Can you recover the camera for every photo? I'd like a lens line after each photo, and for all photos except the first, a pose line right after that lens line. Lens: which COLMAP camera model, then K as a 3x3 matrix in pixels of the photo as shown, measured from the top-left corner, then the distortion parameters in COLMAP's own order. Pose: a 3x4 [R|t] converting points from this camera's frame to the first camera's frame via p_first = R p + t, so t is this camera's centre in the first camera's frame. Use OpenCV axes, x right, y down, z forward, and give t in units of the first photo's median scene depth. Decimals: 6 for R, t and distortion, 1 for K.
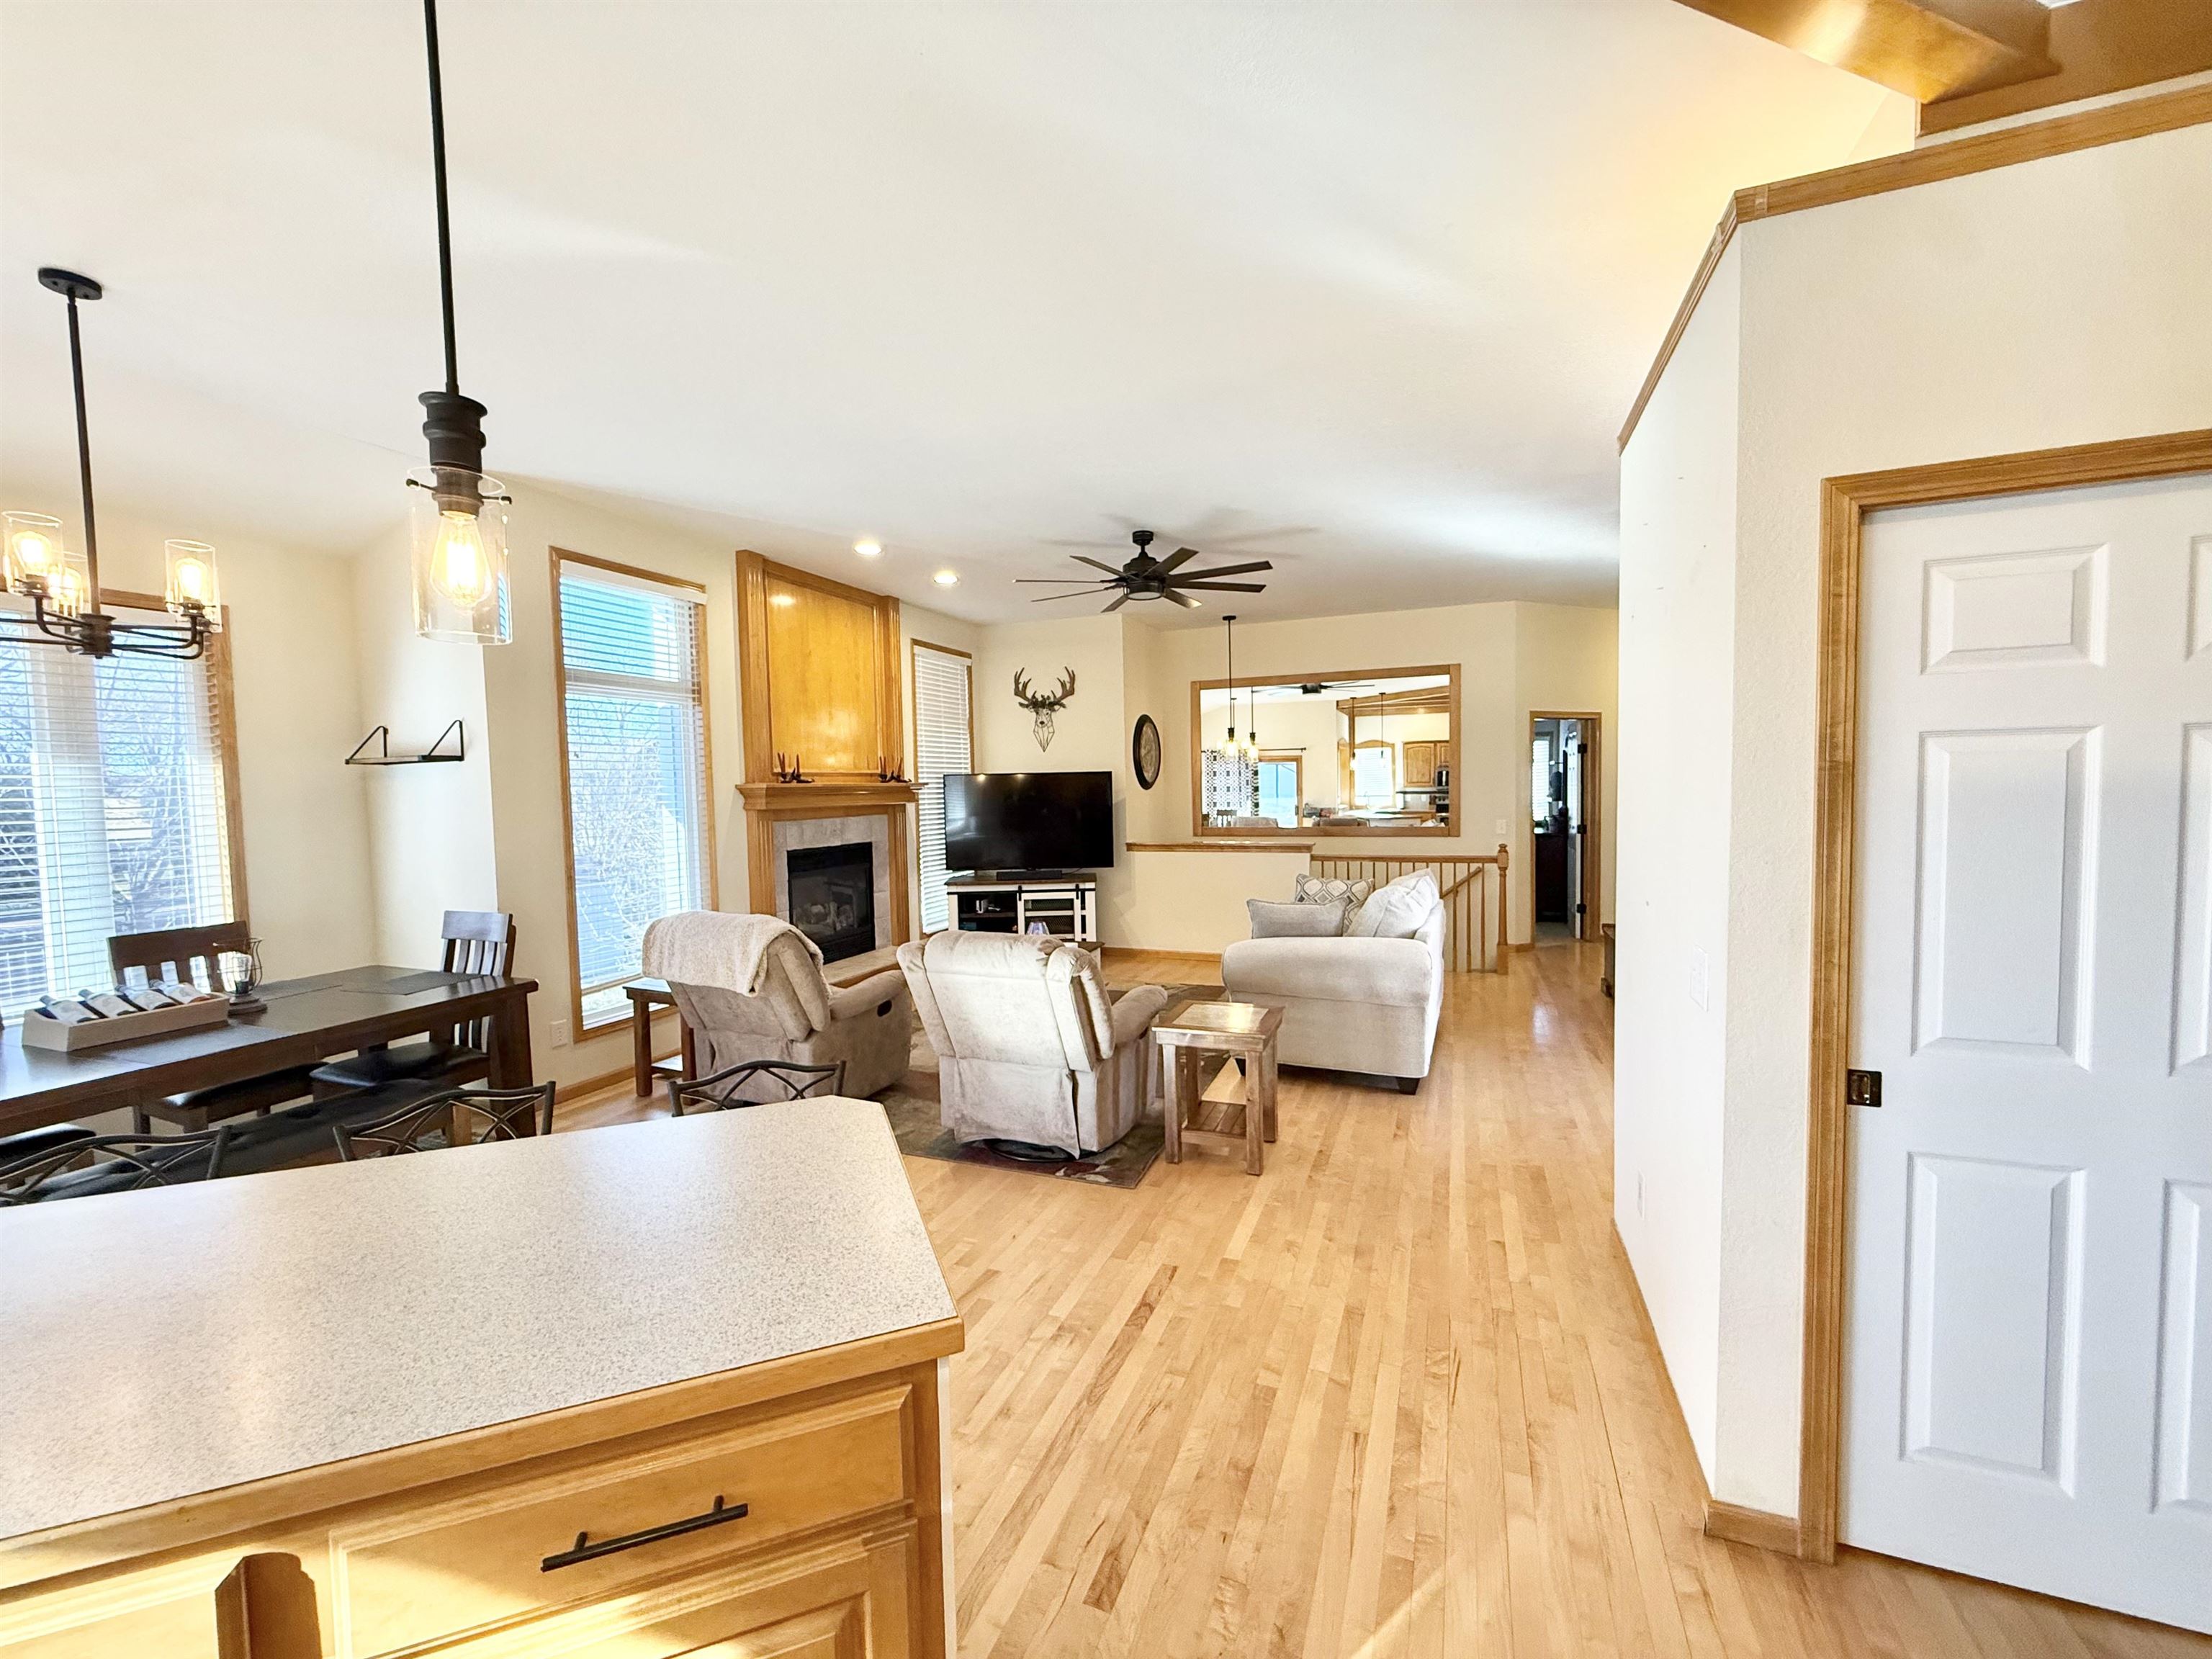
lens RADIAL K [[880.2, 0, 1098.5], [0, 880.2, 832.3], [0, 0, 1]] dist [-0.001599, 0.000367]
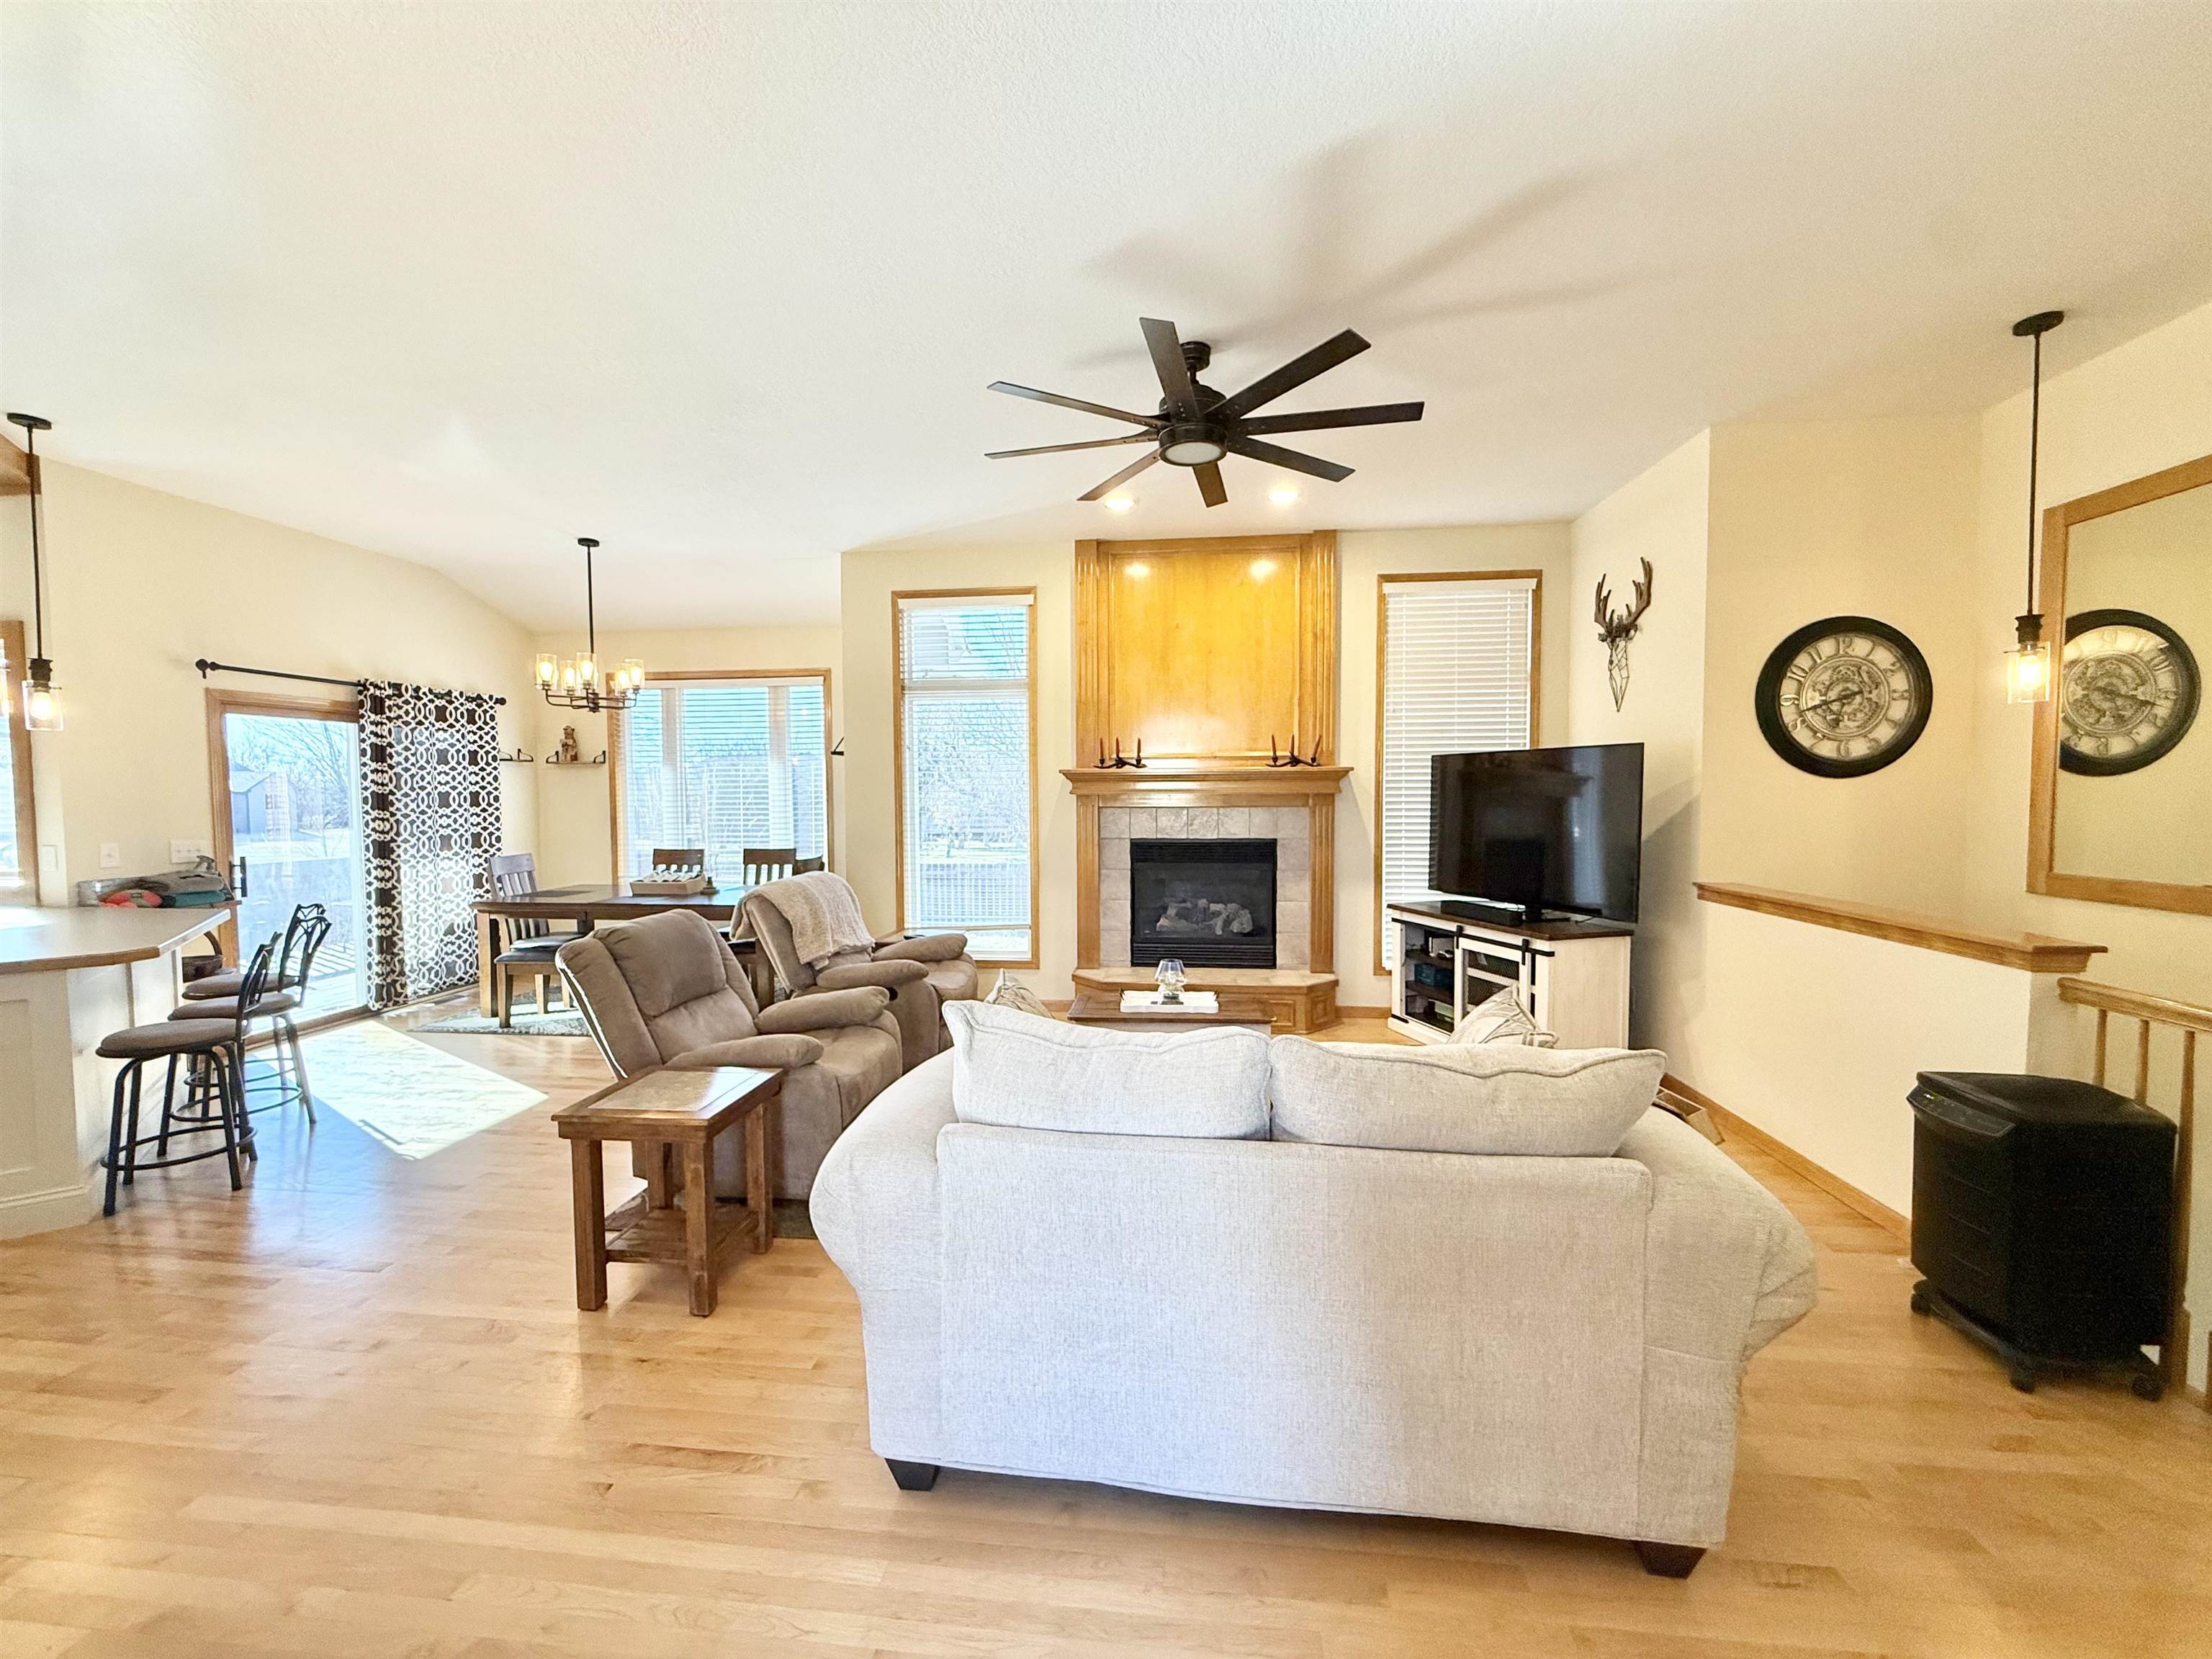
lens RADIAL K [[880.2, 0, 1098.5], [0, 880.2, 832.3], [0, 0, 1]] dist [-0.001599, 0.000367]
pose [[0.268314, 0.064019, -0.961202, 0.592932], [-0.050324, 0.997358, 0.052379, -0.036272], [0.962016, 0.034317, 0.270827, 0.737965]]
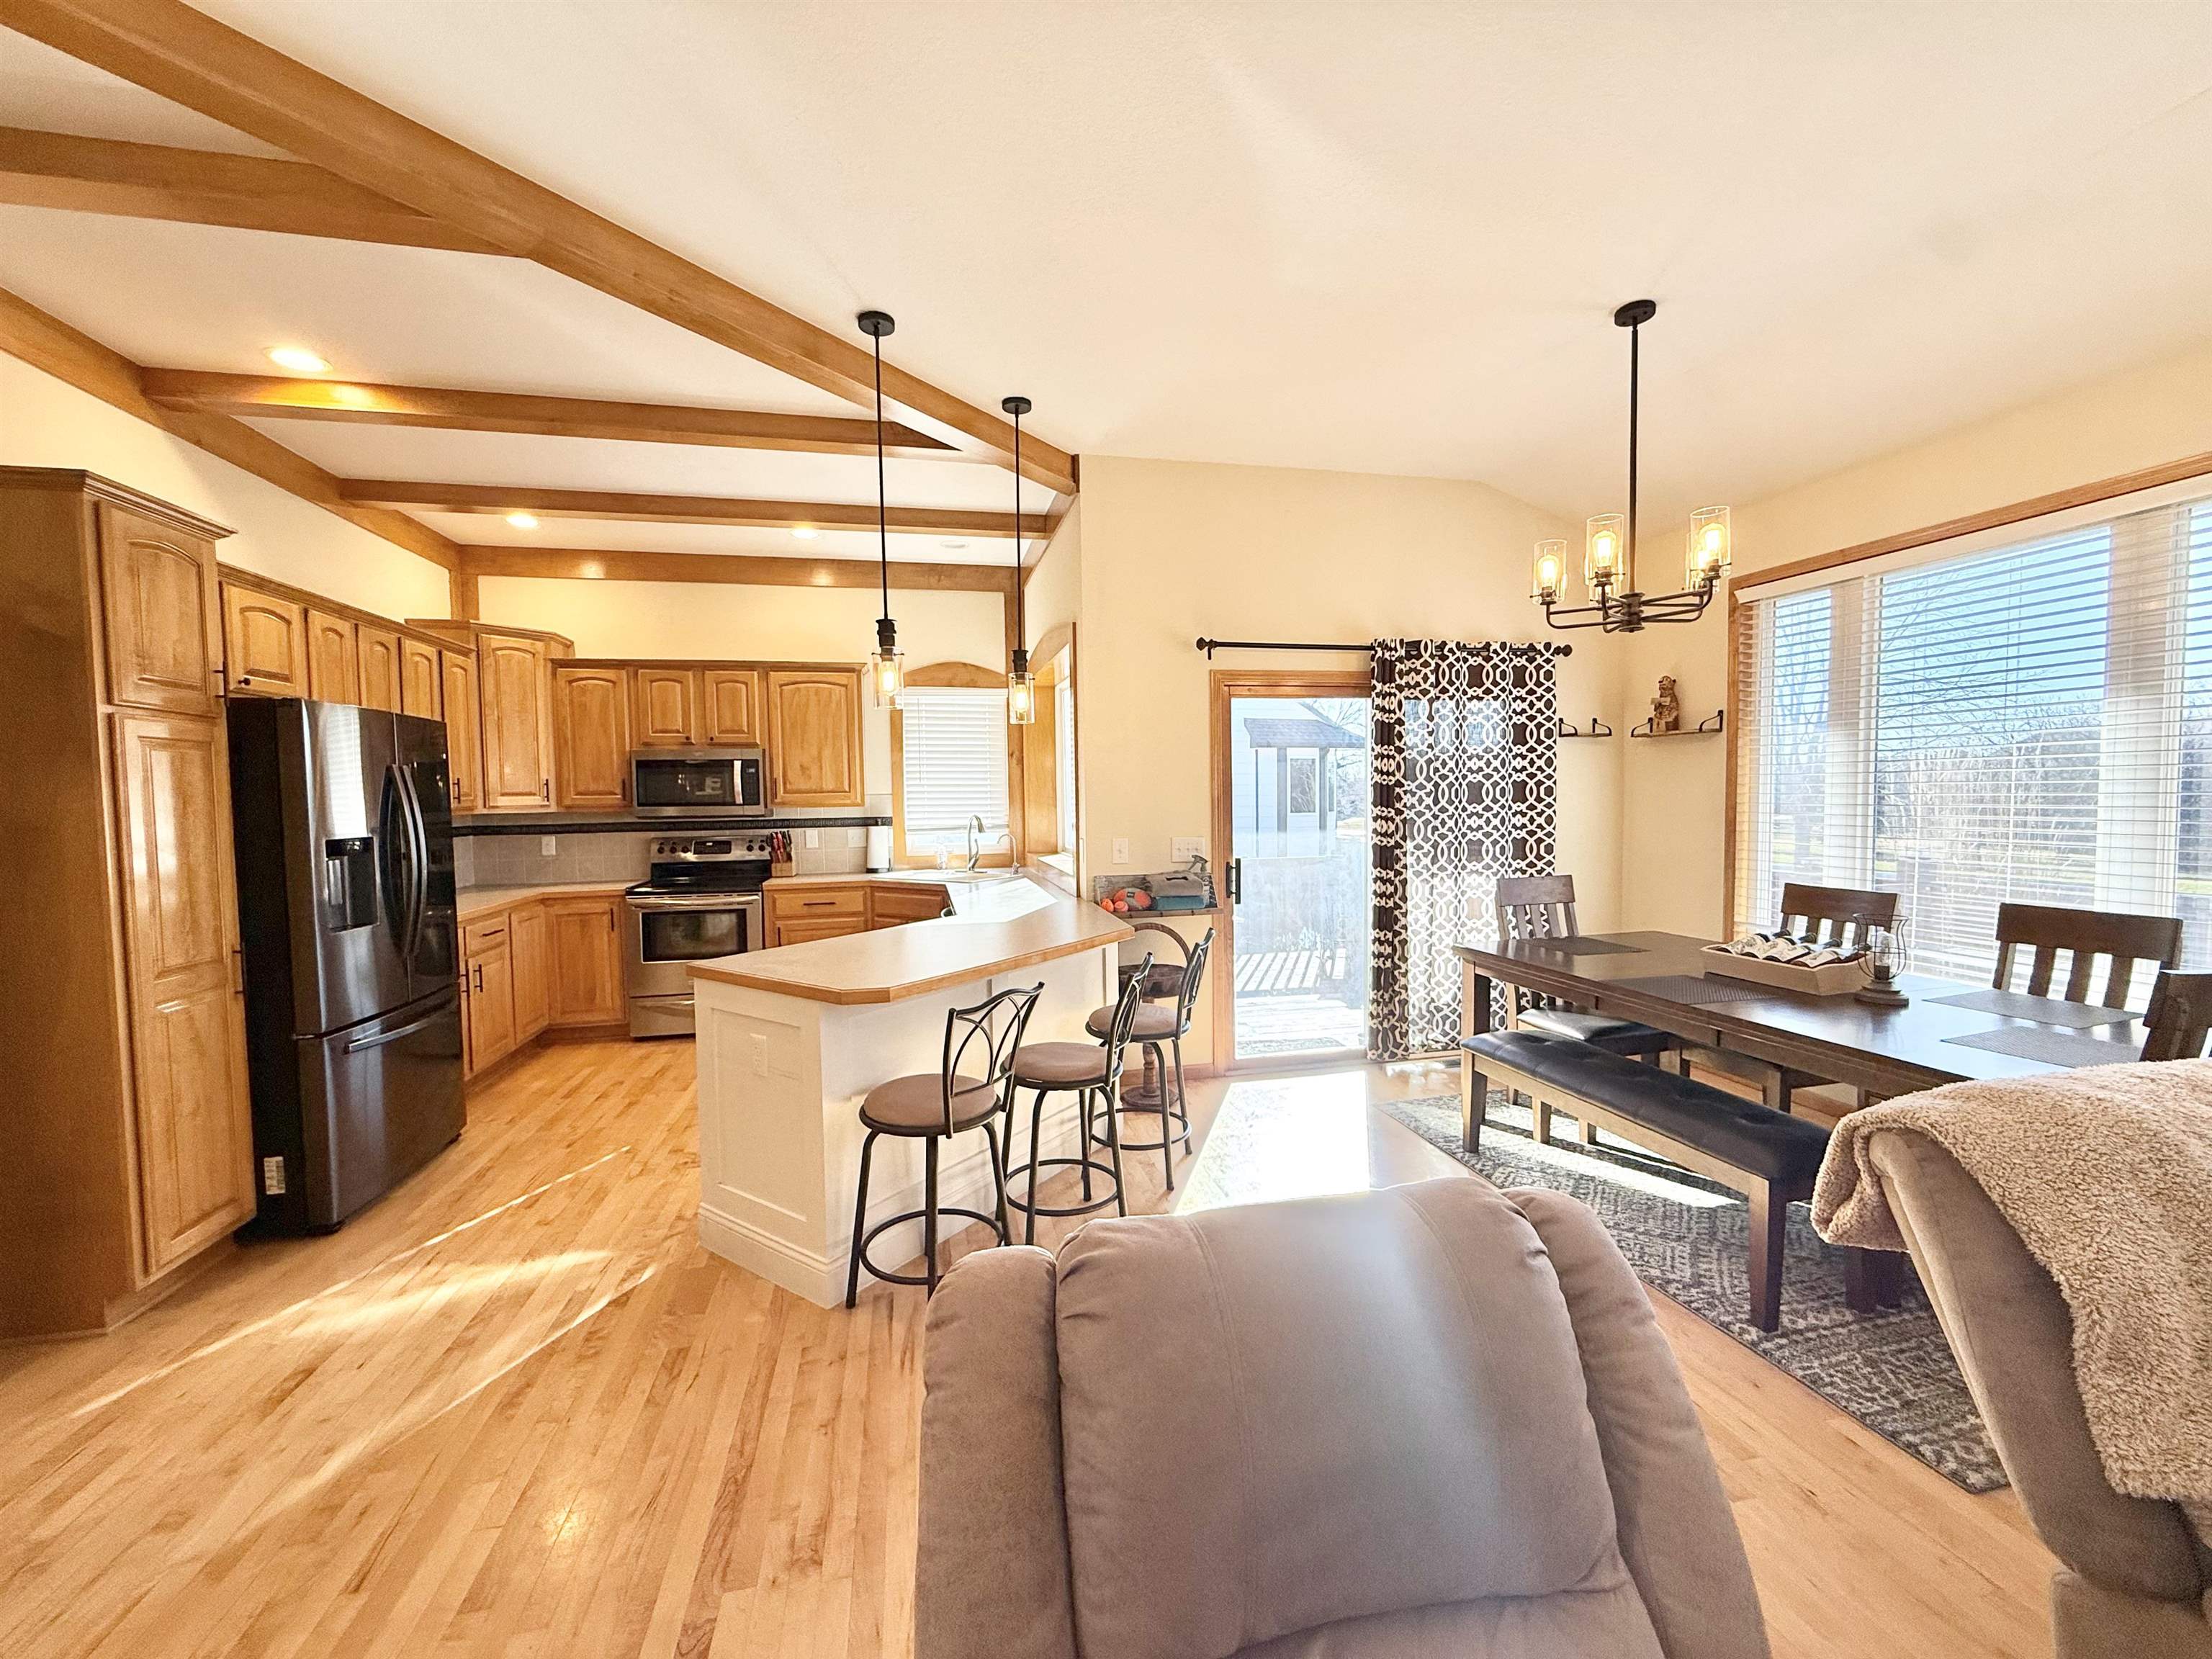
lens RADIAL K [[880.2, 0, 1098.5], [0, 880.2, 832.3], [0, 0, 1]] dist [-0.001599, 0.000367]
pose [[-0.823764, 0.056235, -0.564136, 0.056221], [0.001299, 0.995253, 0.097313, -0.021177], [0.566931, 0.079430, -0.819927, 0.719415]]
